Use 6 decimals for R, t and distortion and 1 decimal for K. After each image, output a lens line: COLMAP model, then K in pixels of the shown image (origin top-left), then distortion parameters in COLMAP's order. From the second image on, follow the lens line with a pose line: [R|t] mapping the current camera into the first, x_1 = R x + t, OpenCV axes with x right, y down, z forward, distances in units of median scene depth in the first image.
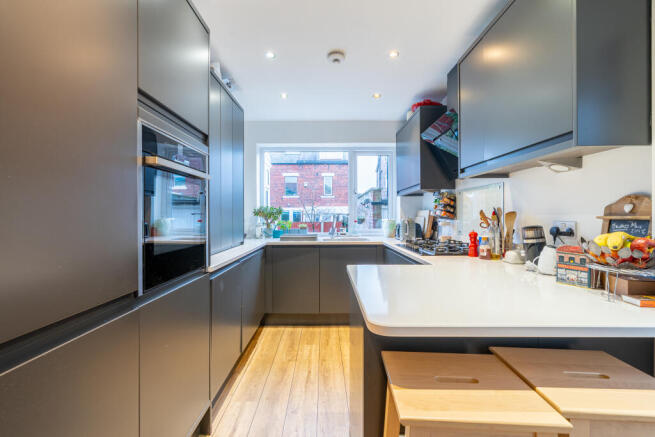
lens RADIAL K [[297.3, 0, 324.6], [0, 297.3, 216.4], [0, 0, 1]] dist [-0.000731, 0.000076]
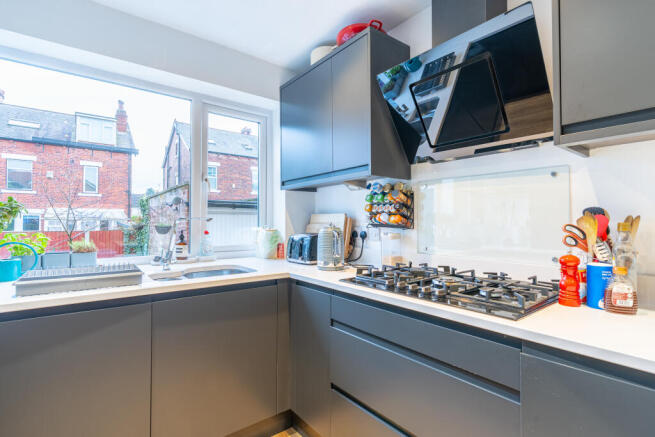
lens RADIAL K [[312.2, 0, 323.6], [0, 312.2, 217.3], [0, 0, 1]] dist [-0.005523, -0.001594]
pose [[0.784246, 0.011023, 0.620352, -0.081582], [-0.000778, 0.999859, -0.016783, -0.001881], [-0.620449, 0.012679, 0.784144, 0.445932]]
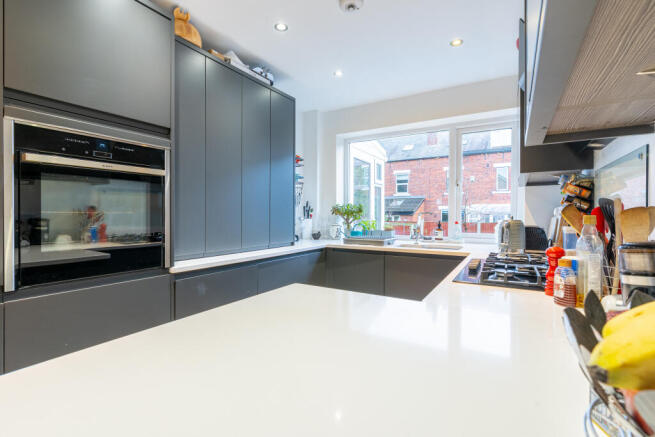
lens RADIAL K [[308.5, 0, 326.2], [0, 308.5, 217.0], [0, 0, 1]] dist [-0.003396, -0.000363]
pose [[0.855635, 0.009610, -0.517490, 0.229399], [-0.007392, 0.999953, 0.006346, -0.000521], [0.517527, -0.001605, 0.855666, 0.178256]]
